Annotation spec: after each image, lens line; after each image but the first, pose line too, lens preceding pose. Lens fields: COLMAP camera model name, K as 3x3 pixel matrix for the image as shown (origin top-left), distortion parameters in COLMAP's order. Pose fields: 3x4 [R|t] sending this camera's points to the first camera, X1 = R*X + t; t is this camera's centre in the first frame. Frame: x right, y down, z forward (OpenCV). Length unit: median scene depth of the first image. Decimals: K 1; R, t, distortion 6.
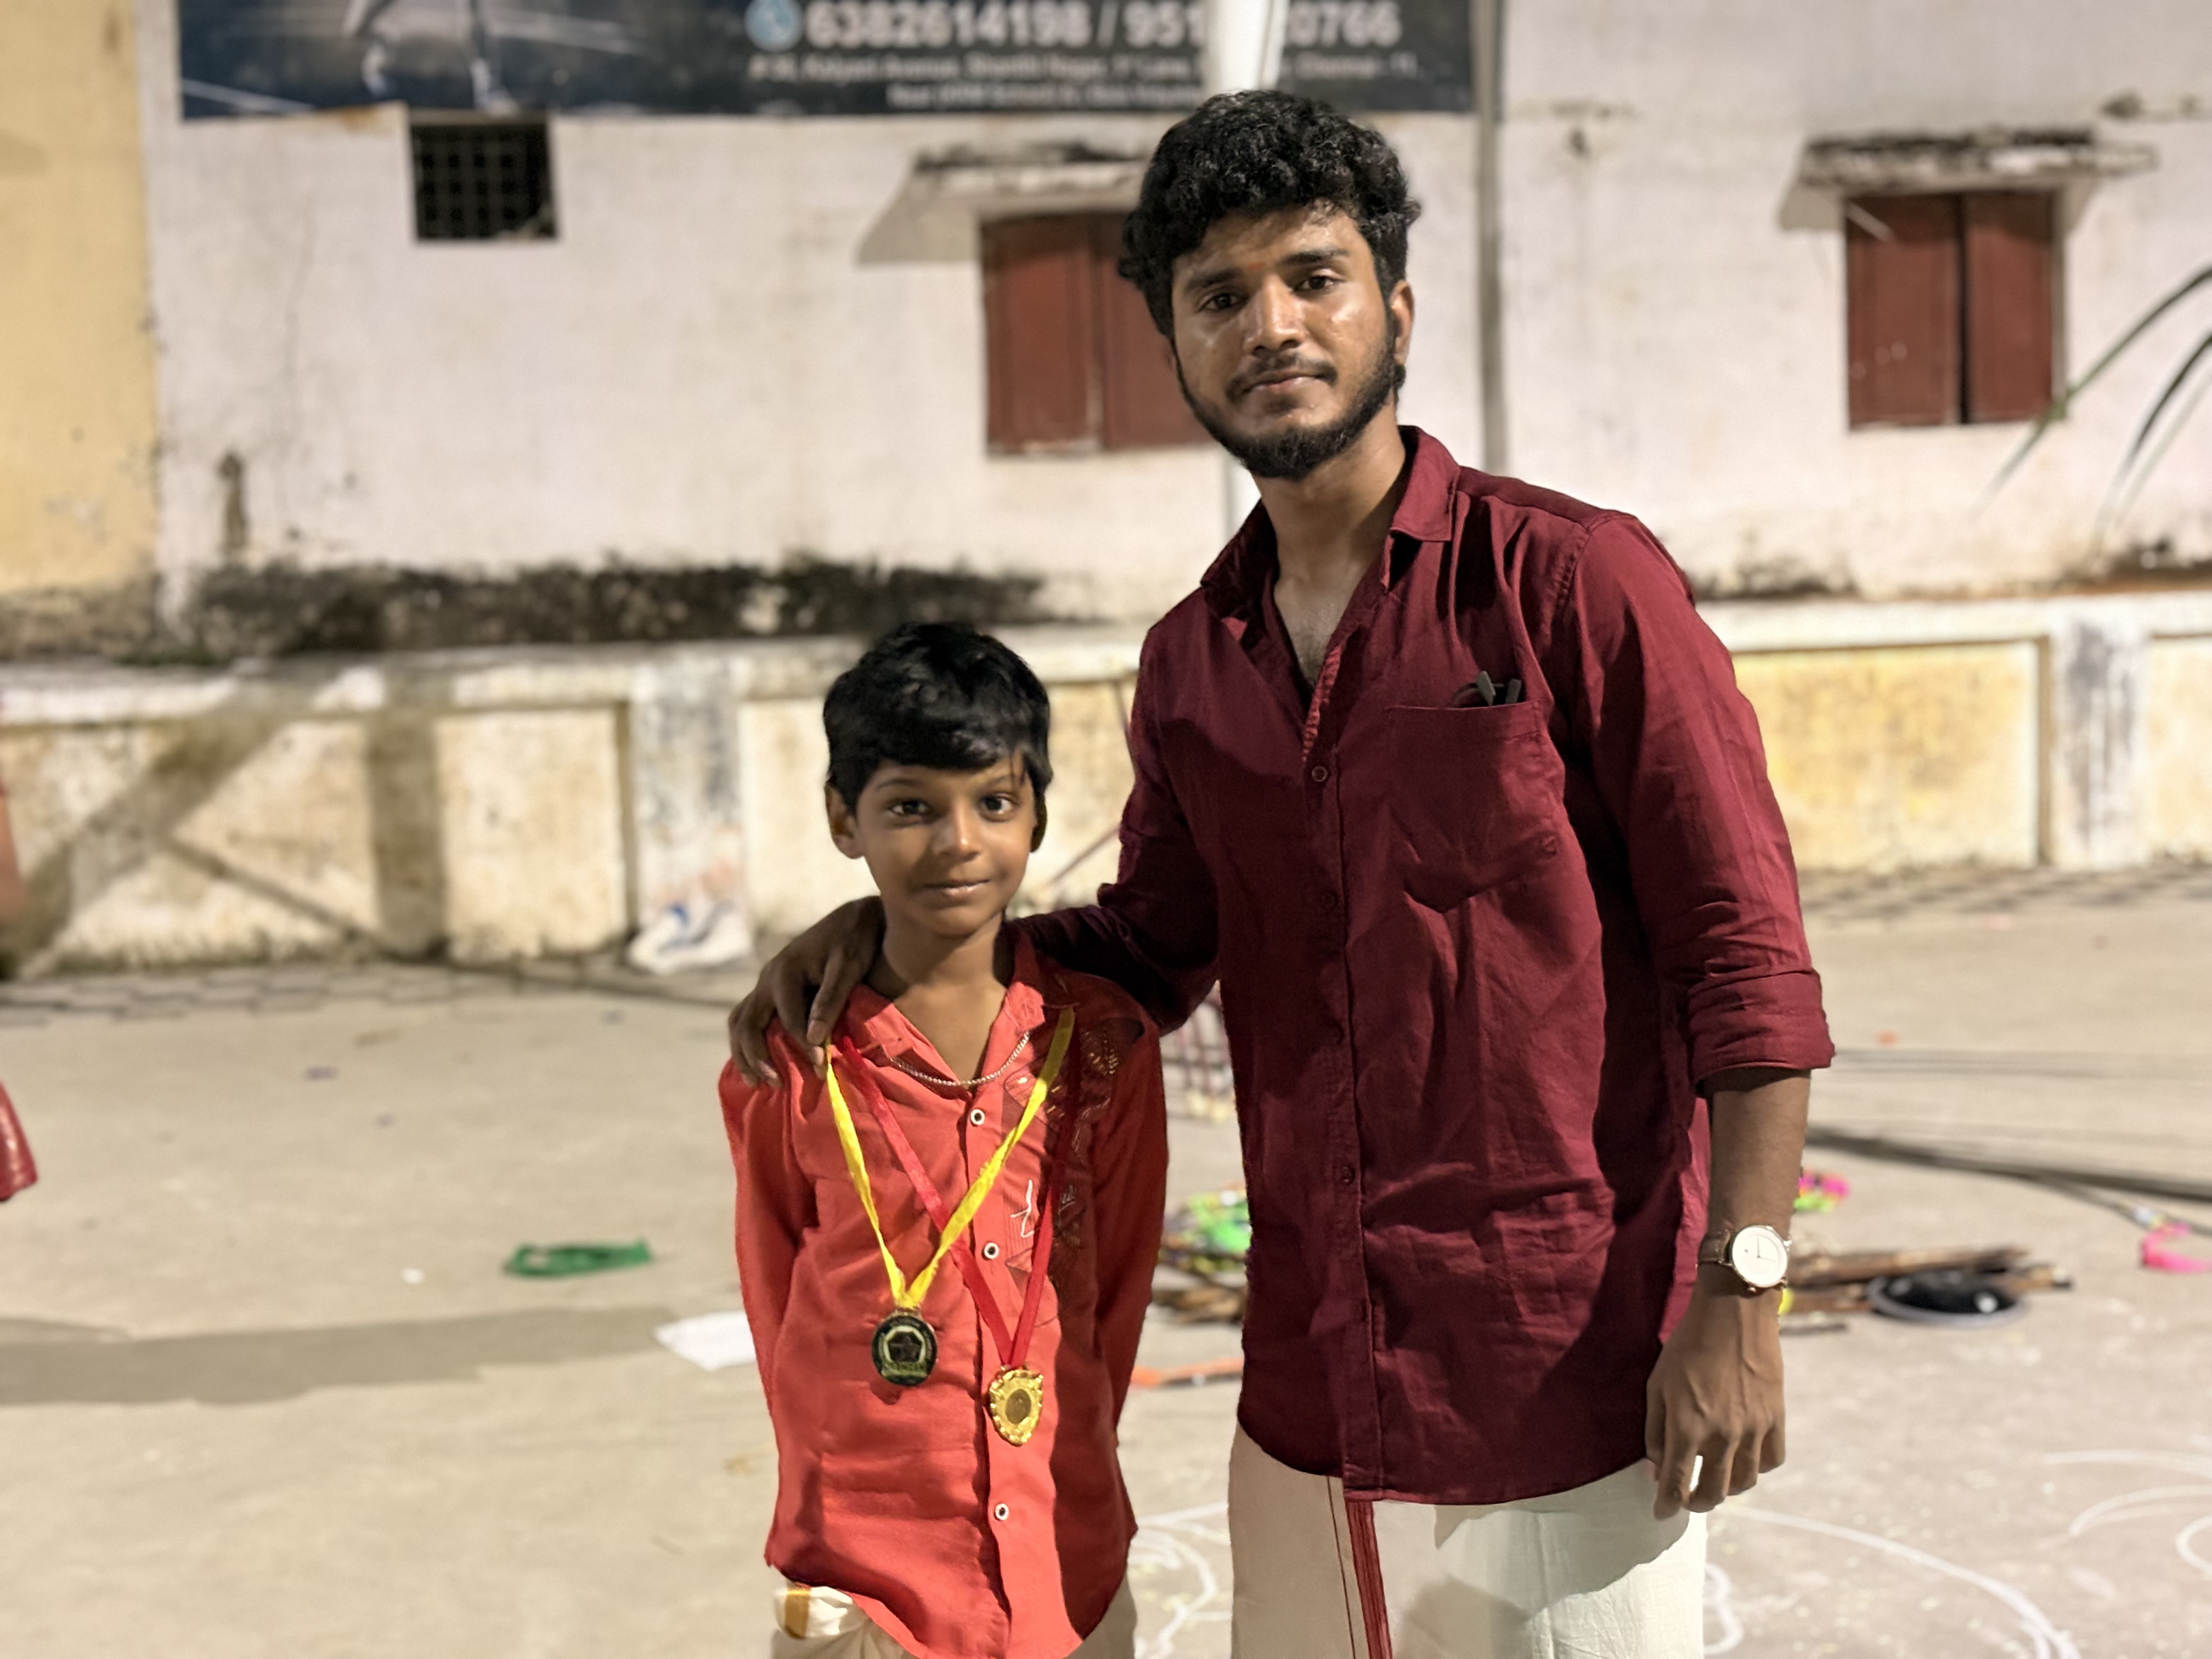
lens RADIAL K [[3362.5, 0, 1106.0], [0, 3362.5, 836.2], [0, 0, 1]] dist [0.245482, -0.986952]
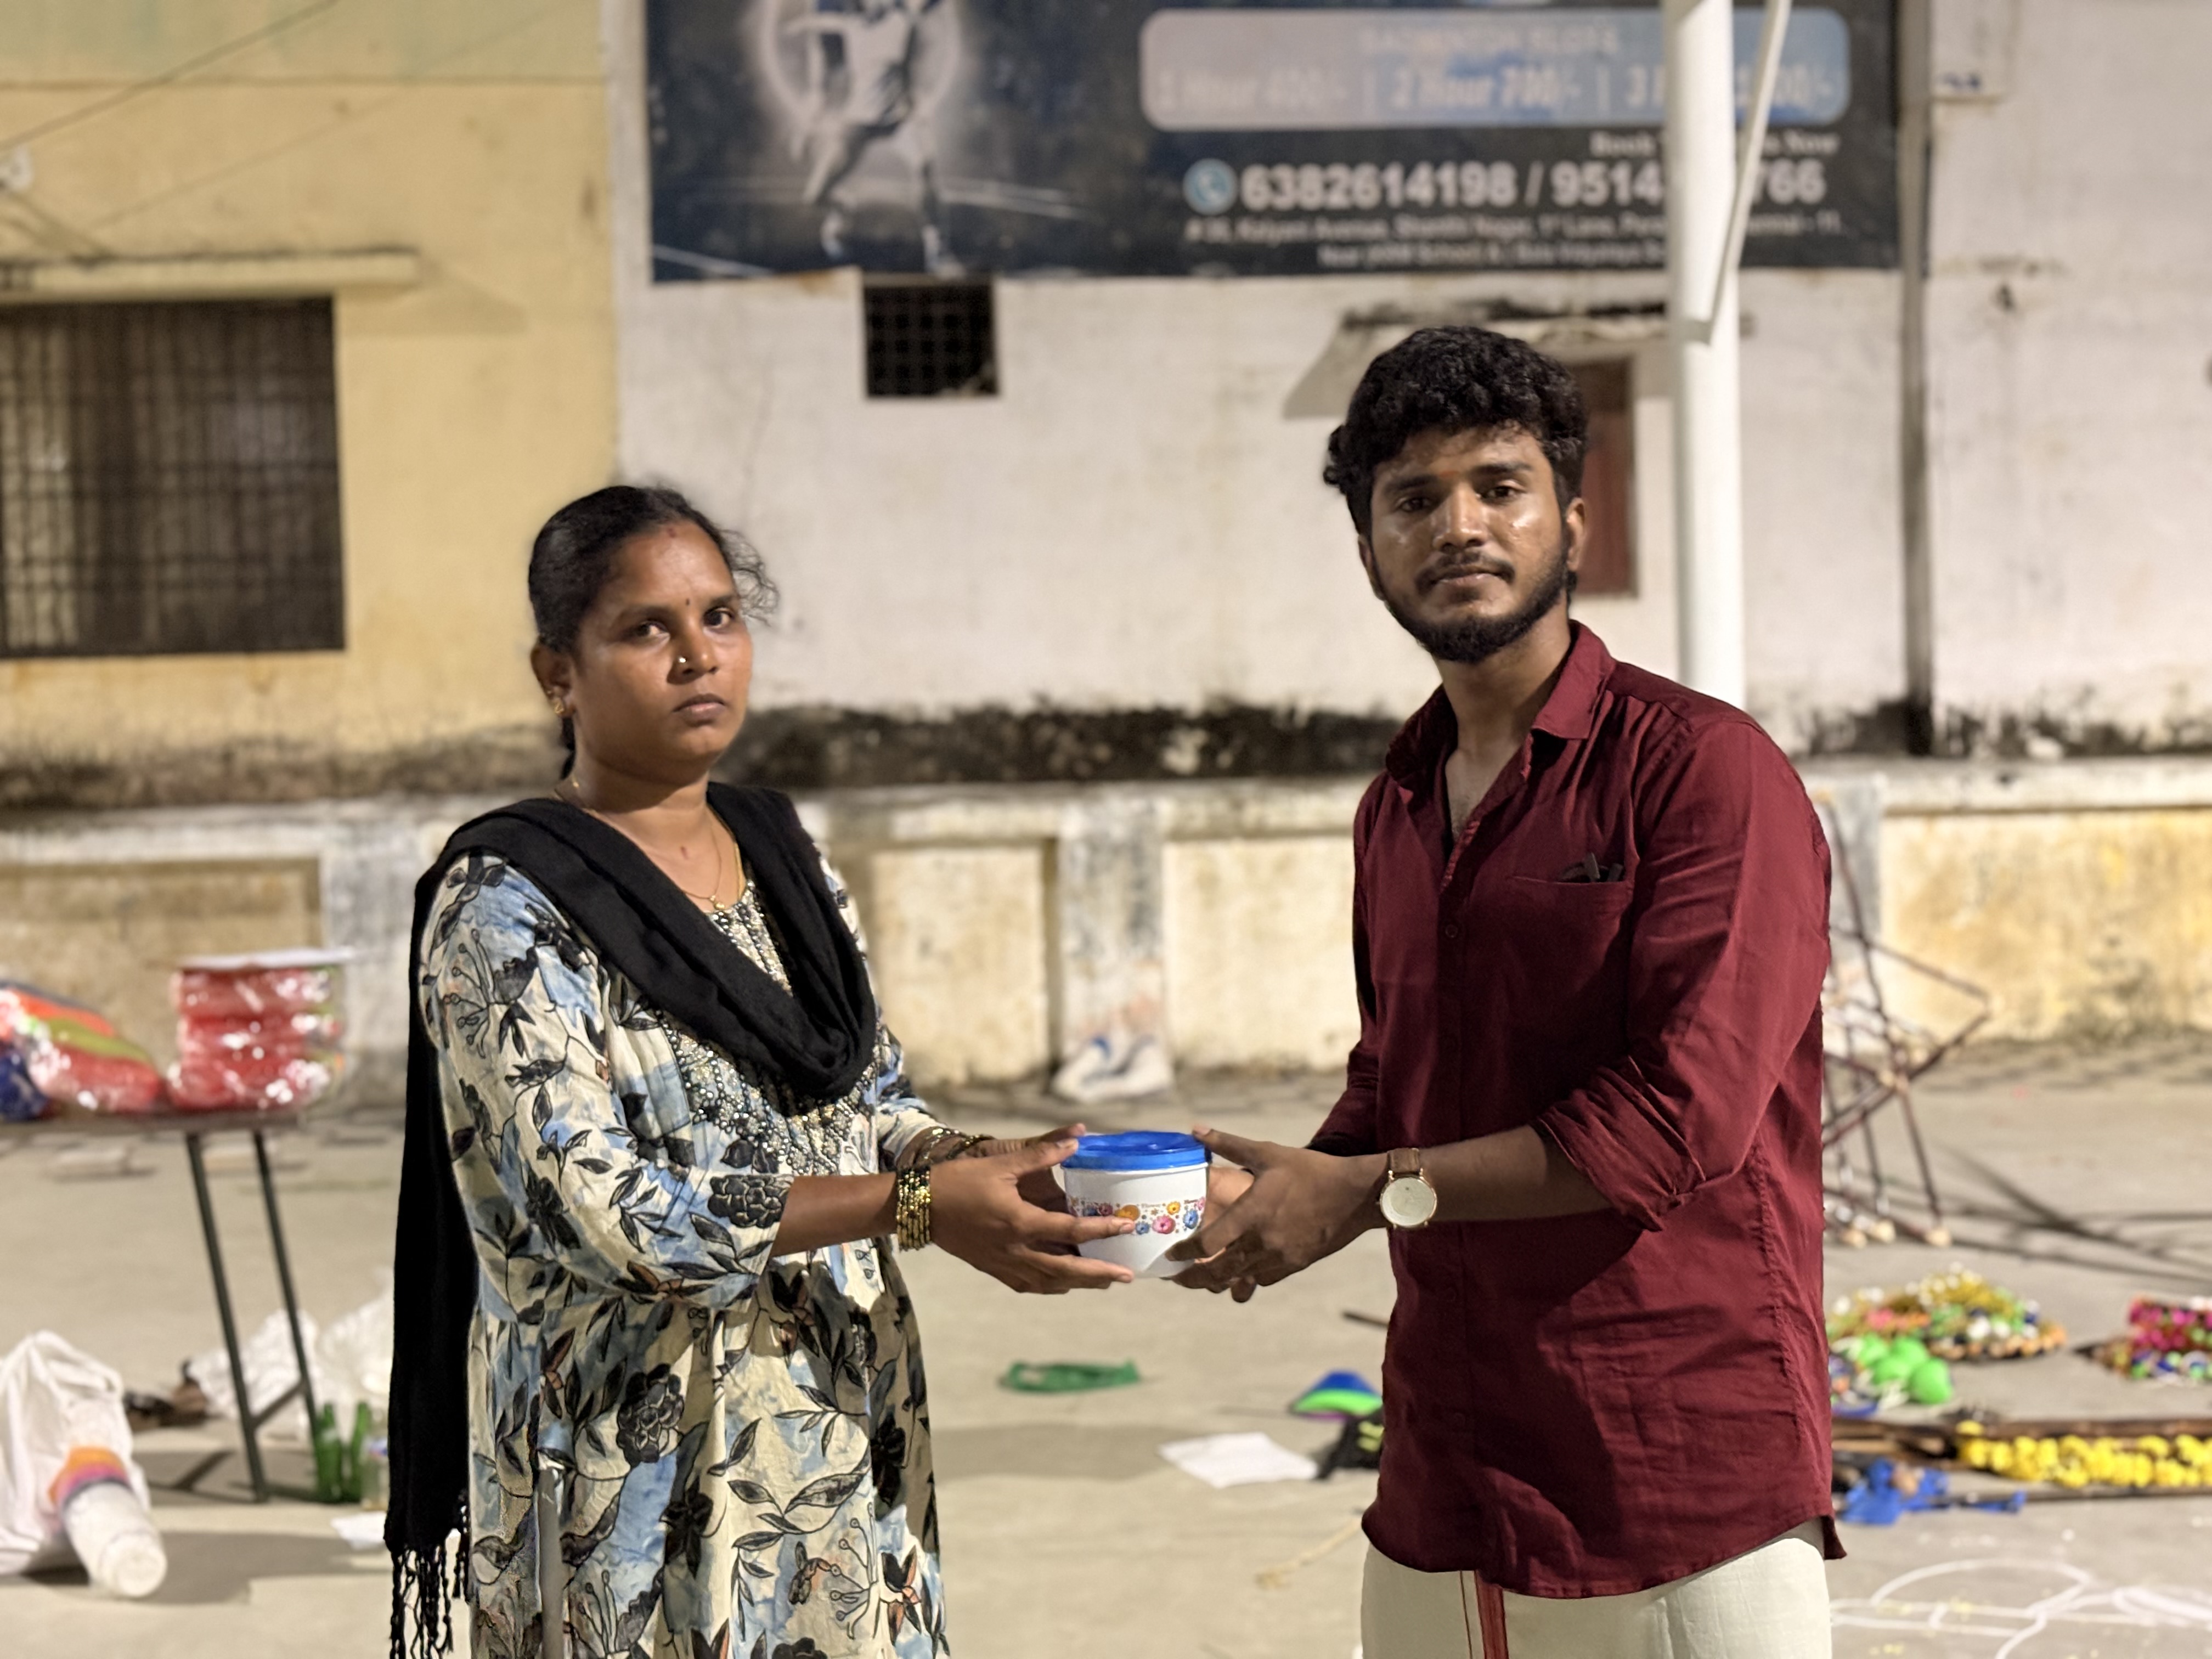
lens RADIAL K [[3364.0, 0, 1089.0], [0, 3364.0, 829.0], [0, 0, 1]] dist [0.243551, -0.965125]
pose [[0.994659, 0.015611, -0.102028, -0.026125], [-0.019978, 0.998921, -0.041927, 0.000130], [0.101263, 0.043741, 0.993898, -0.021585]]
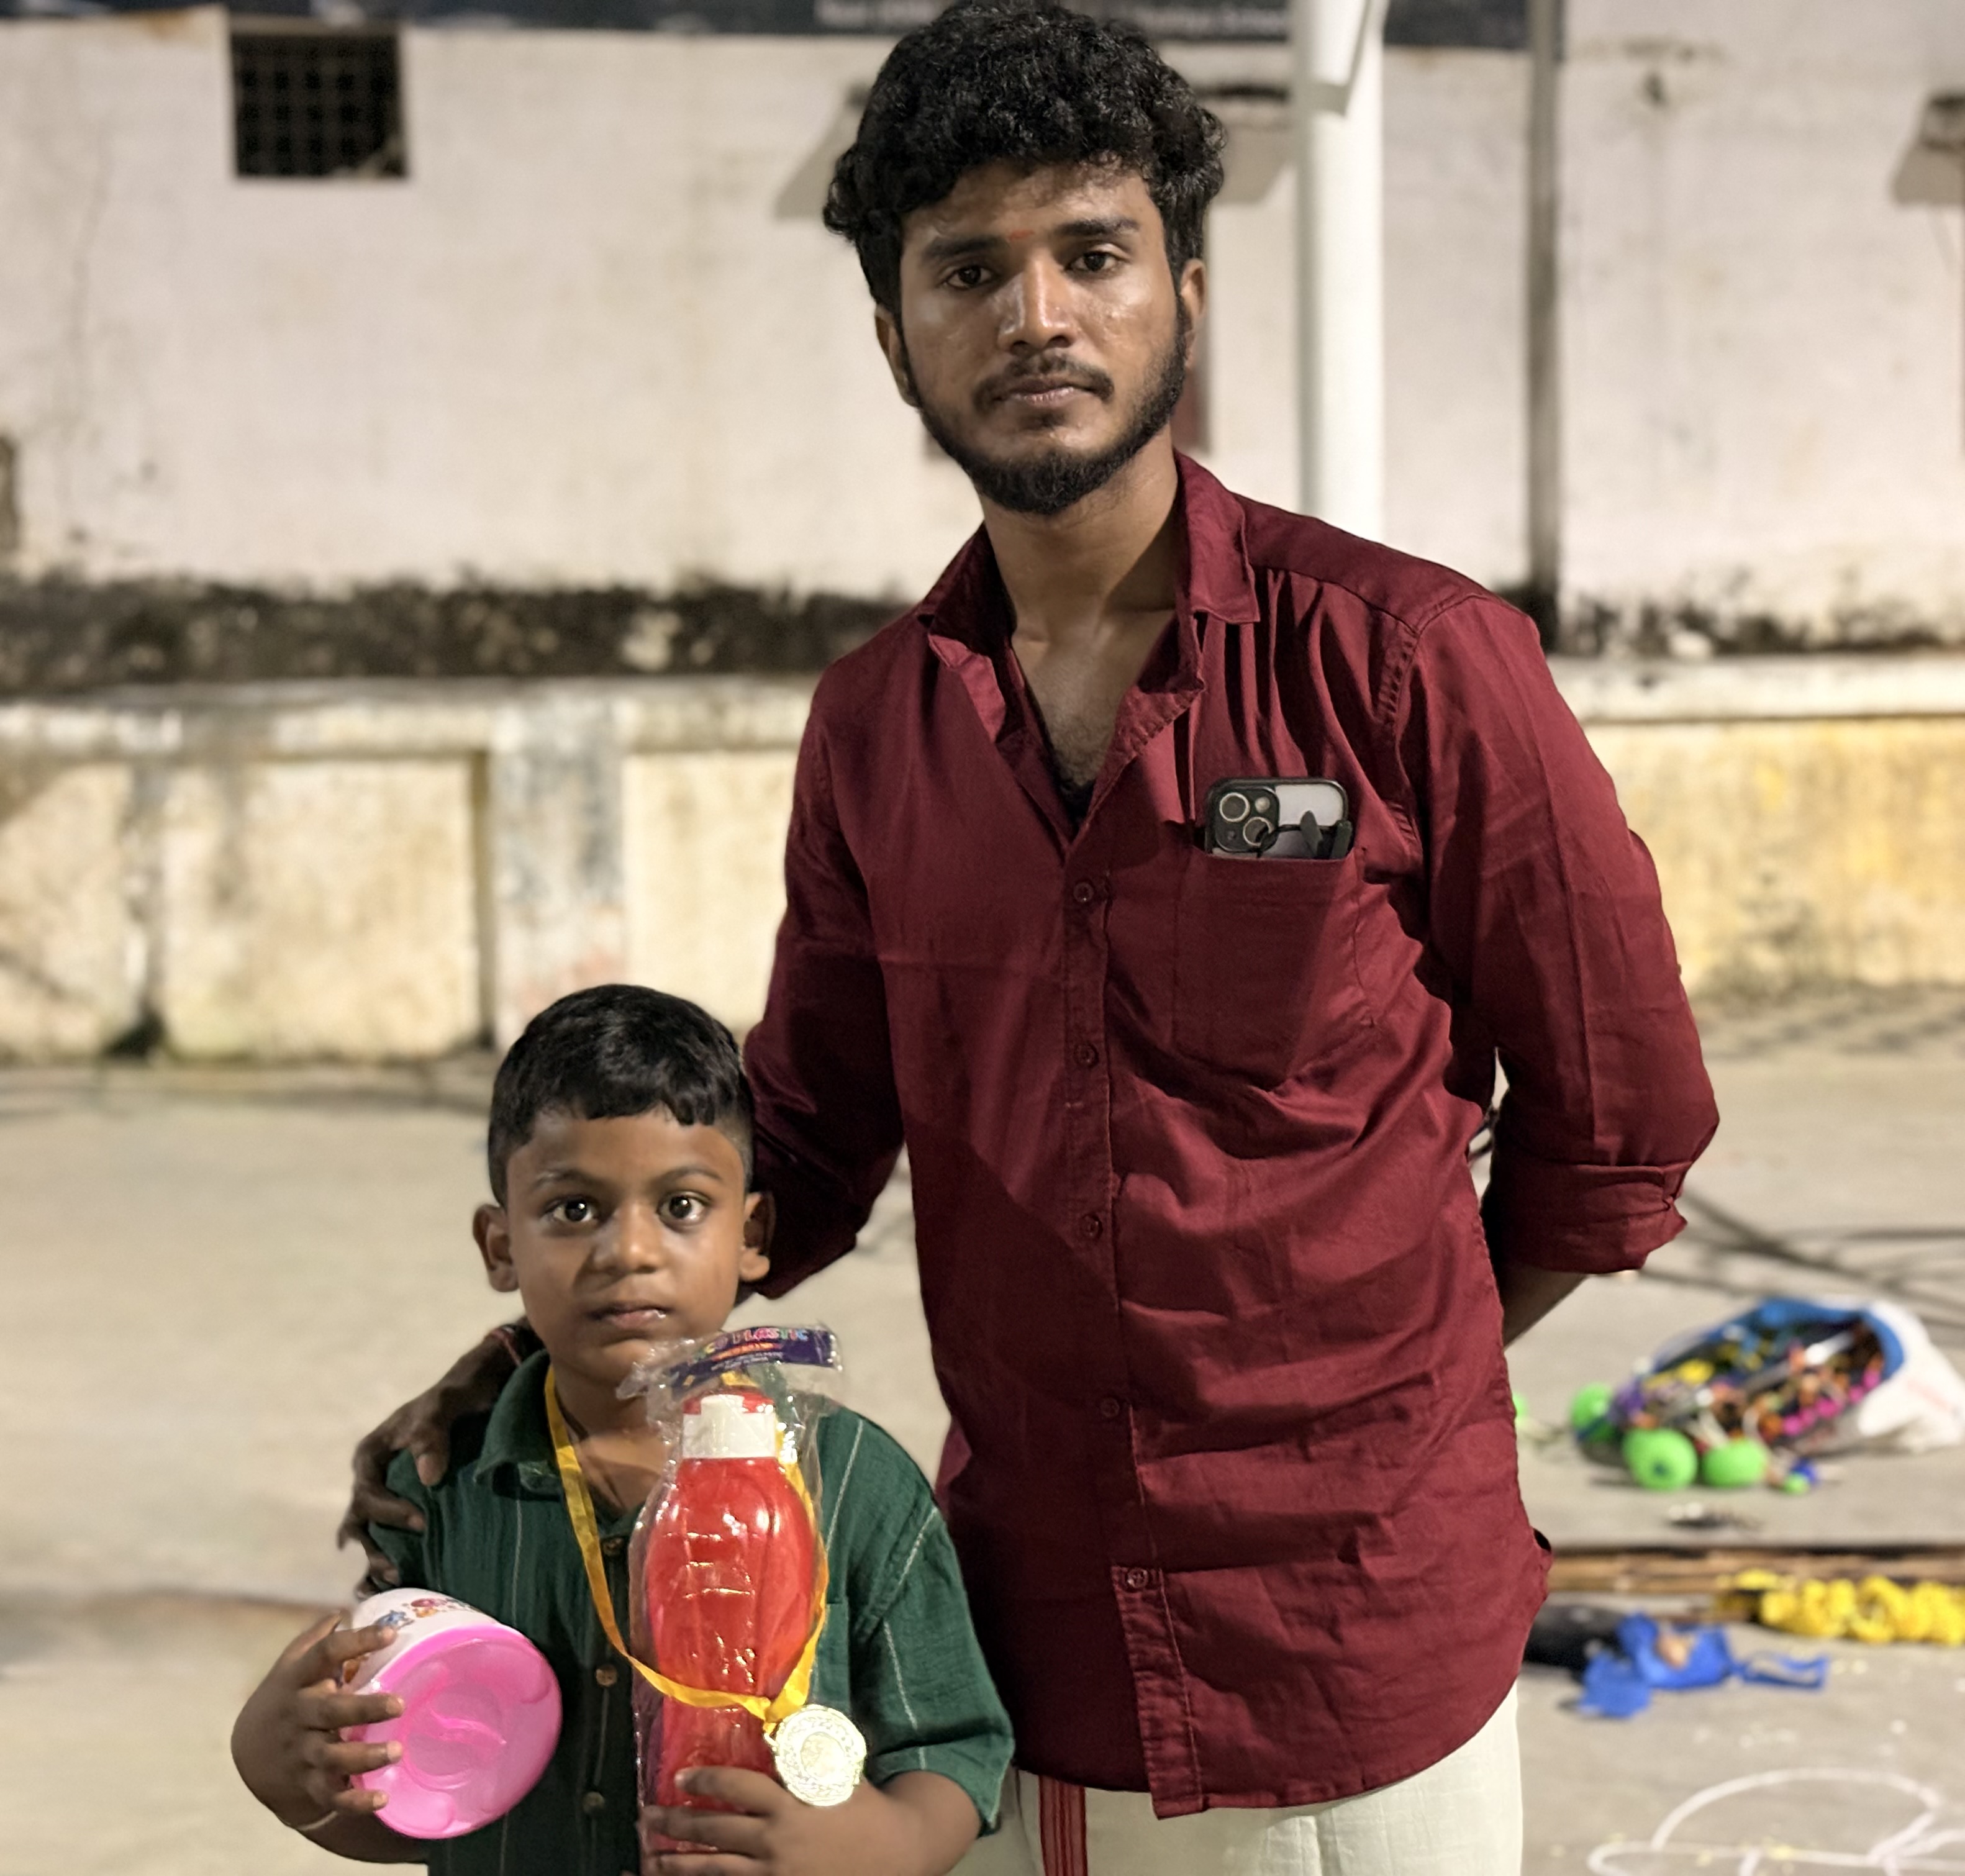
lens RADIAL K [[3803.7, 0, 962.5], [0, 3803.7, 939.6], [0, 0, 1]] dist [0.247376, -1.080434]
pose [[0.999704, 0.019528, 0.014492, -0.038989], [-0.019681, 0.999751, 0.010499, -0.006269], [-0.014283, -0.010782, 0.999840, 0.077687]]
